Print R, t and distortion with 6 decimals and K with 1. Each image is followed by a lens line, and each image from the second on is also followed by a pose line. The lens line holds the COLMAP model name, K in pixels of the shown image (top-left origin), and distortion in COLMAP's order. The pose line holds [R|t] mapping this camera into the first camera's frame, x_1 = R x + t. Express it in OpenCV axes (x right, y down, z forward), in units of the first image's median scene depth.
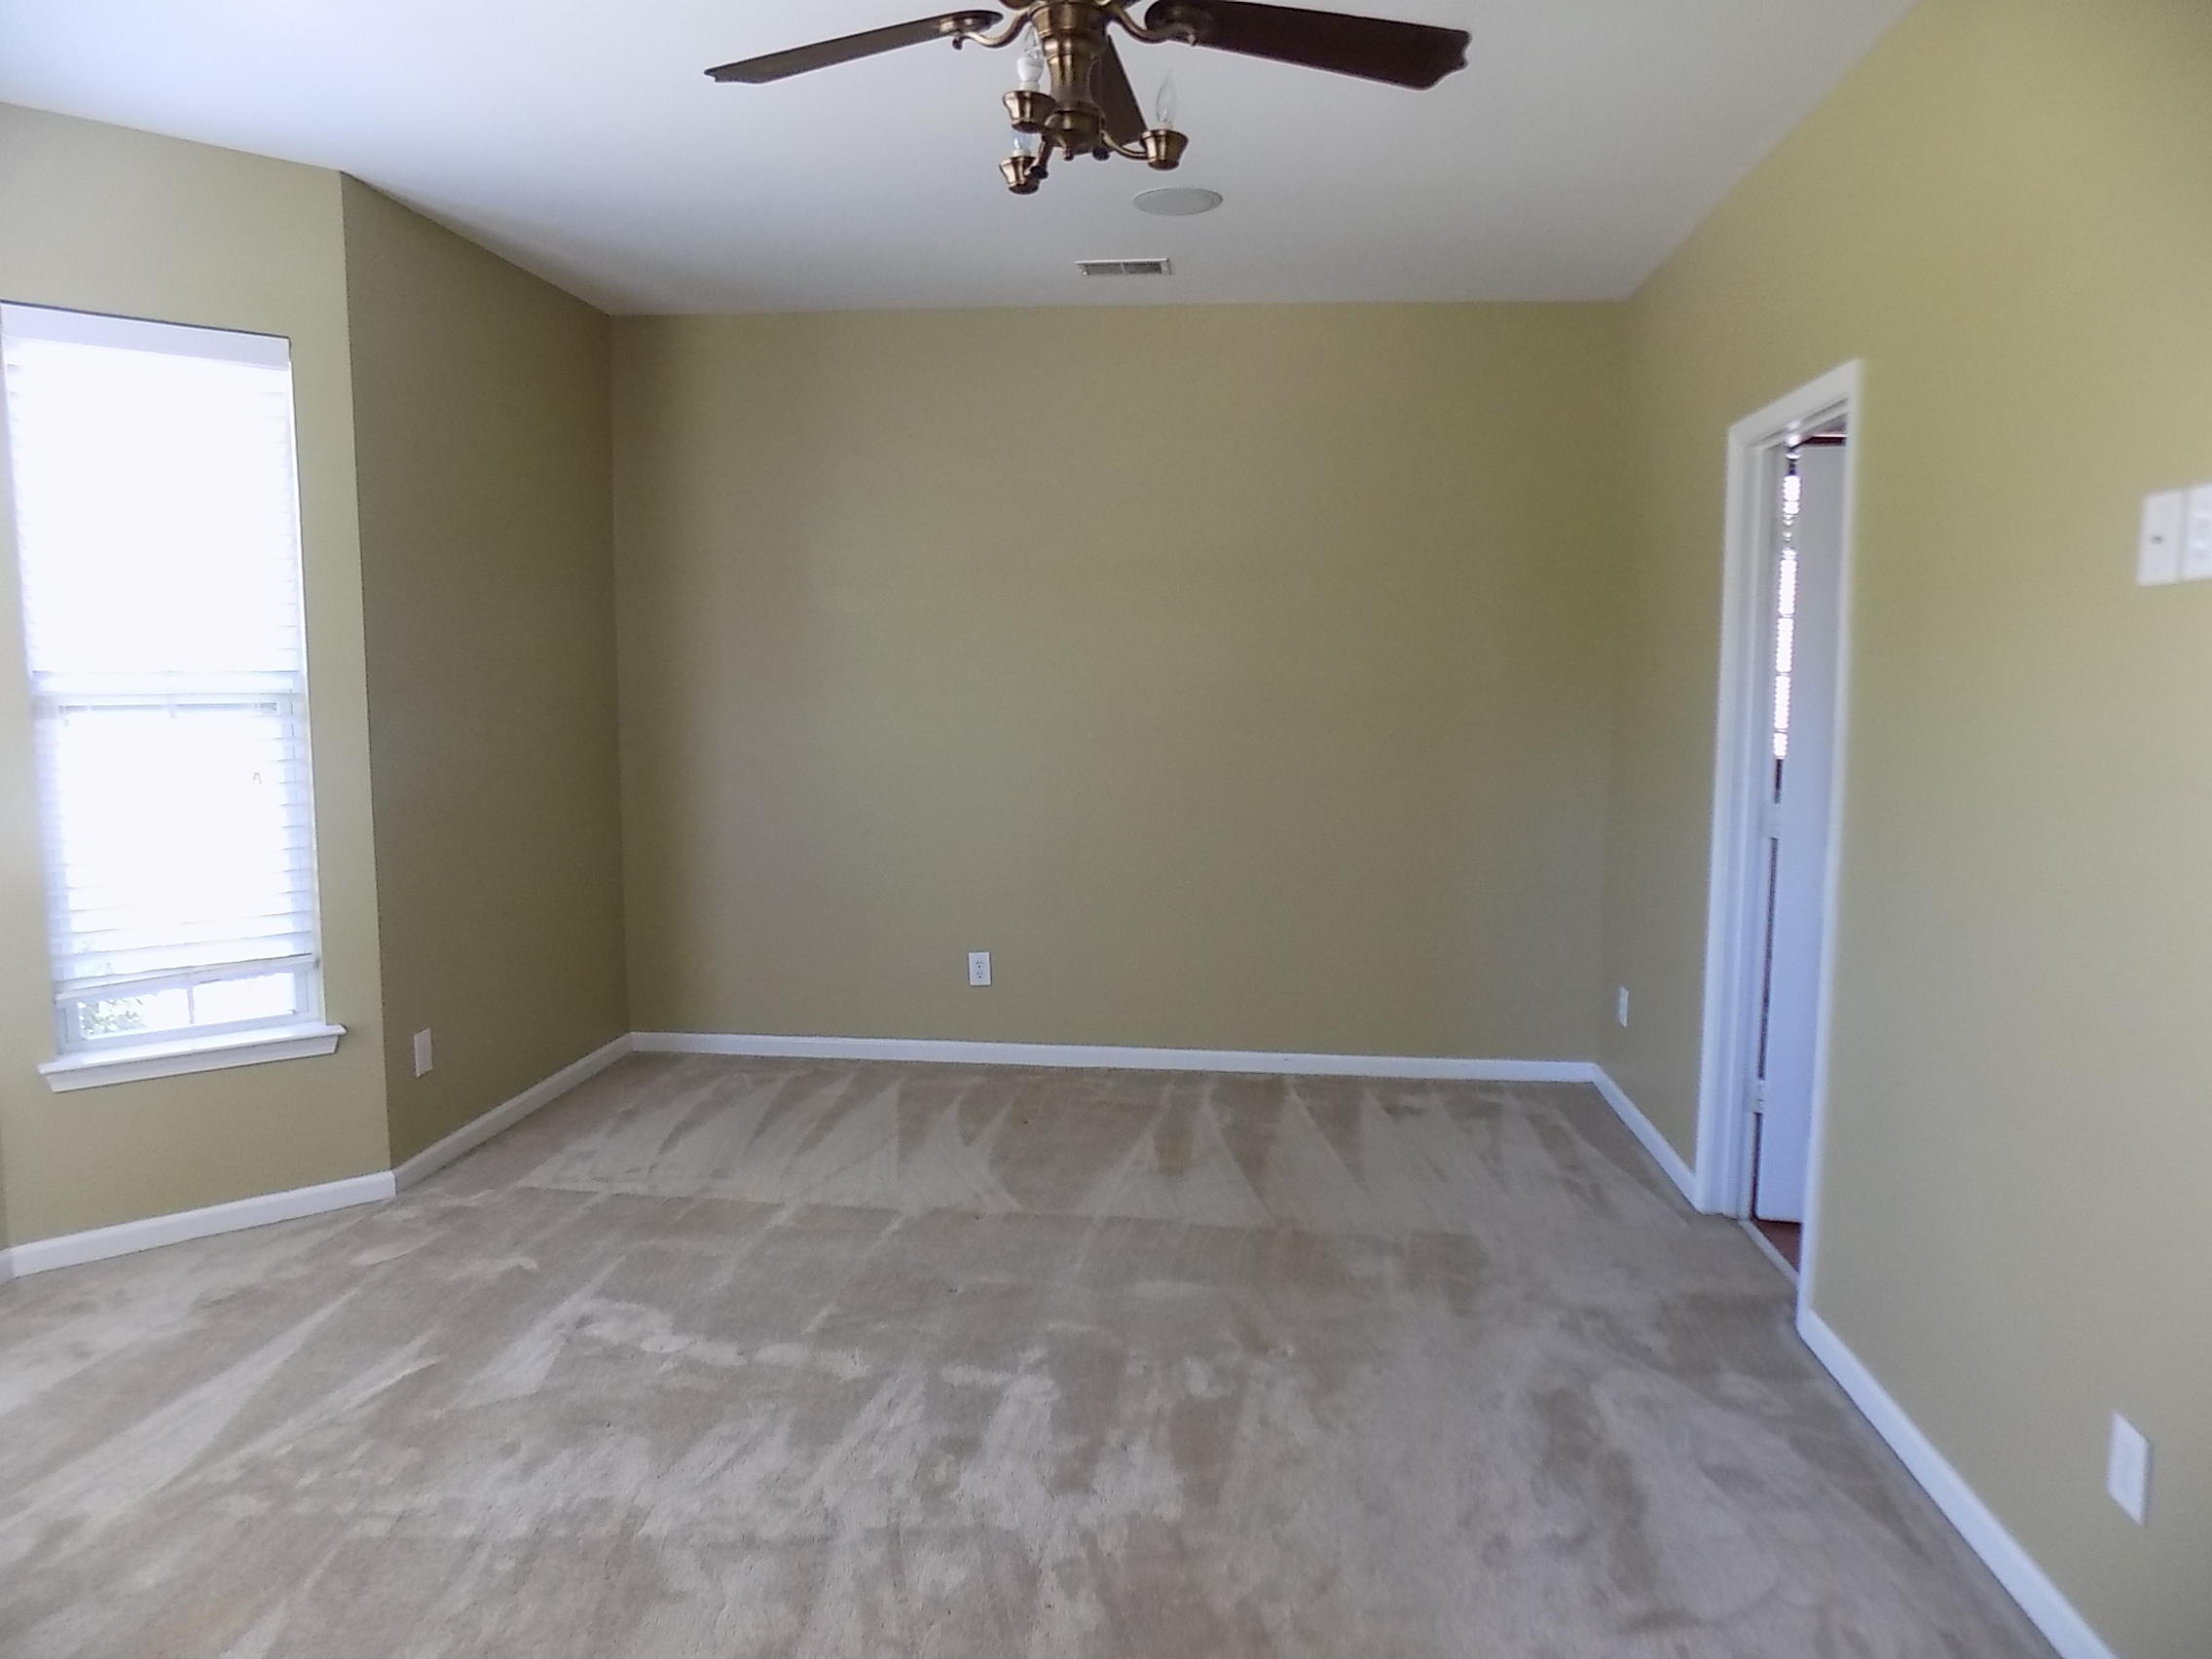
lens RADIAL K [[1483.1, 0, 1111.6], [0, 1483.1, 823.6], [0, 0, 1]] dist [-0.072496, 0.071410]
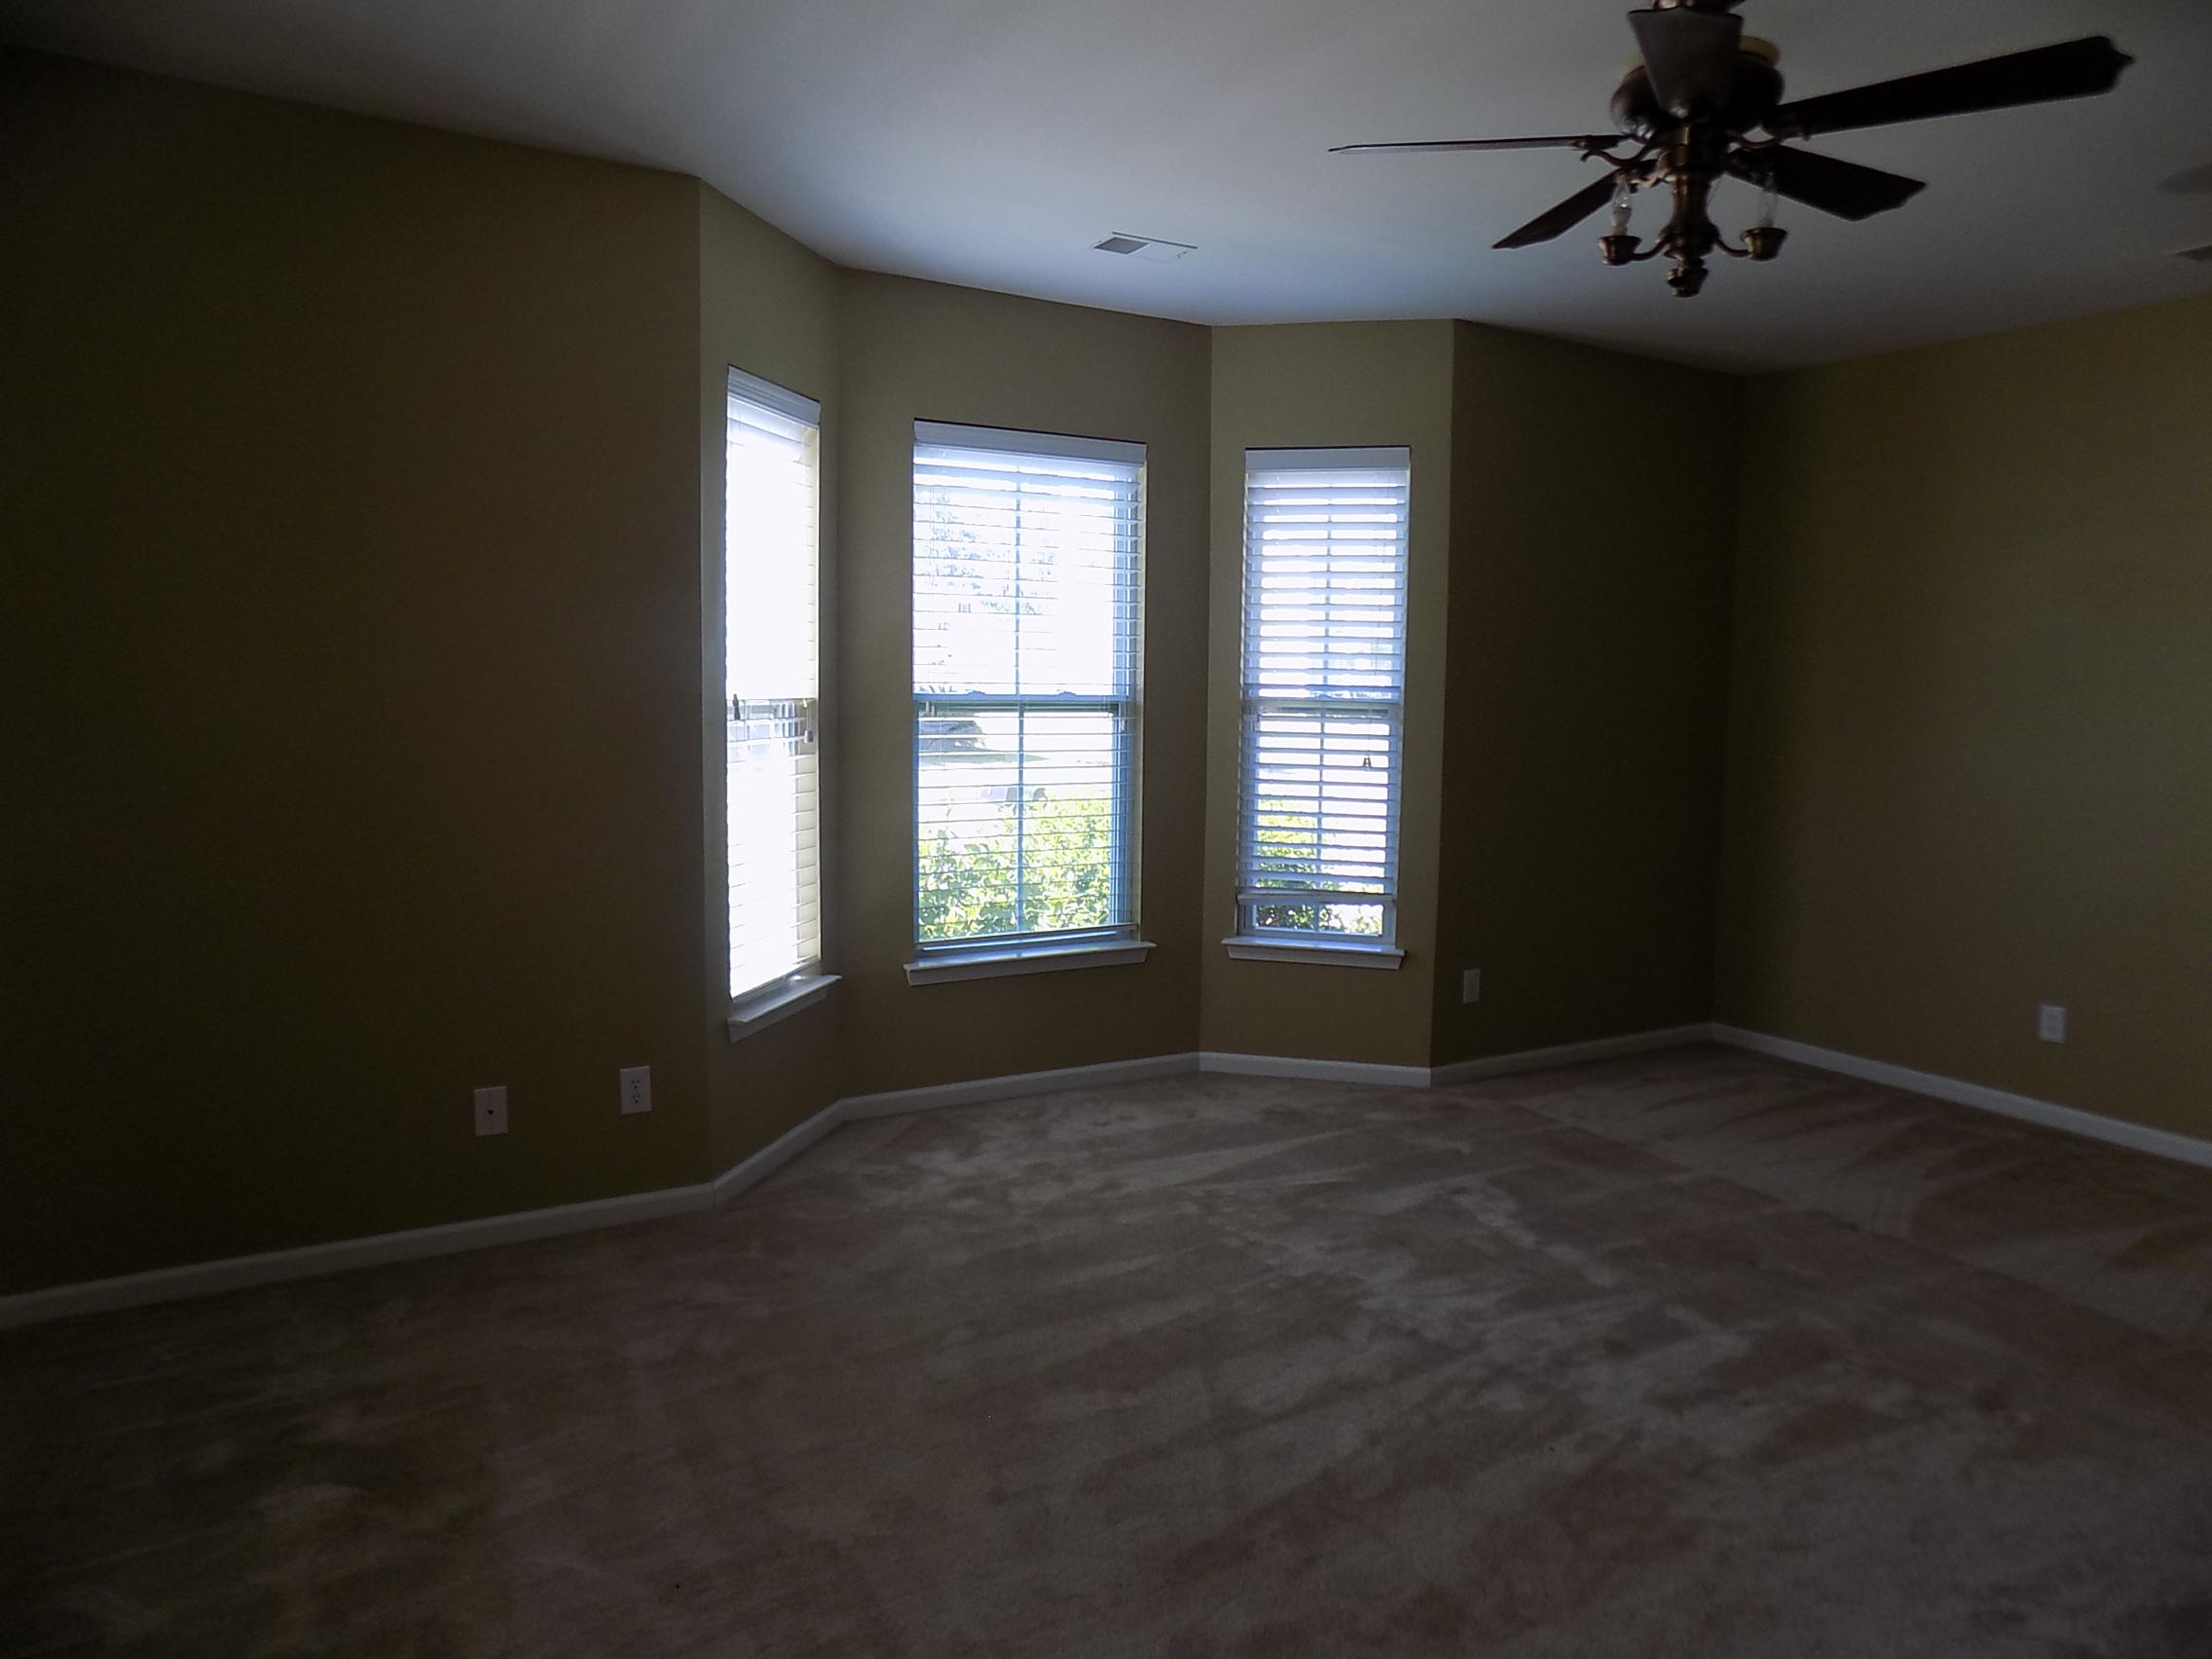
lens RADIAL K [[1483.1, 0, 1111.6], [0, 1483.1, 823.6], [0, 0, 1]] dist [-0.072496, 0.071410]
pose [[0.596718, 0.086310, -0.797796, 0.496392], [-0.099718, 0.994468, 0.033002, 0.005171], [0.796231, 0.059862, 0.602024, -0.052121]]
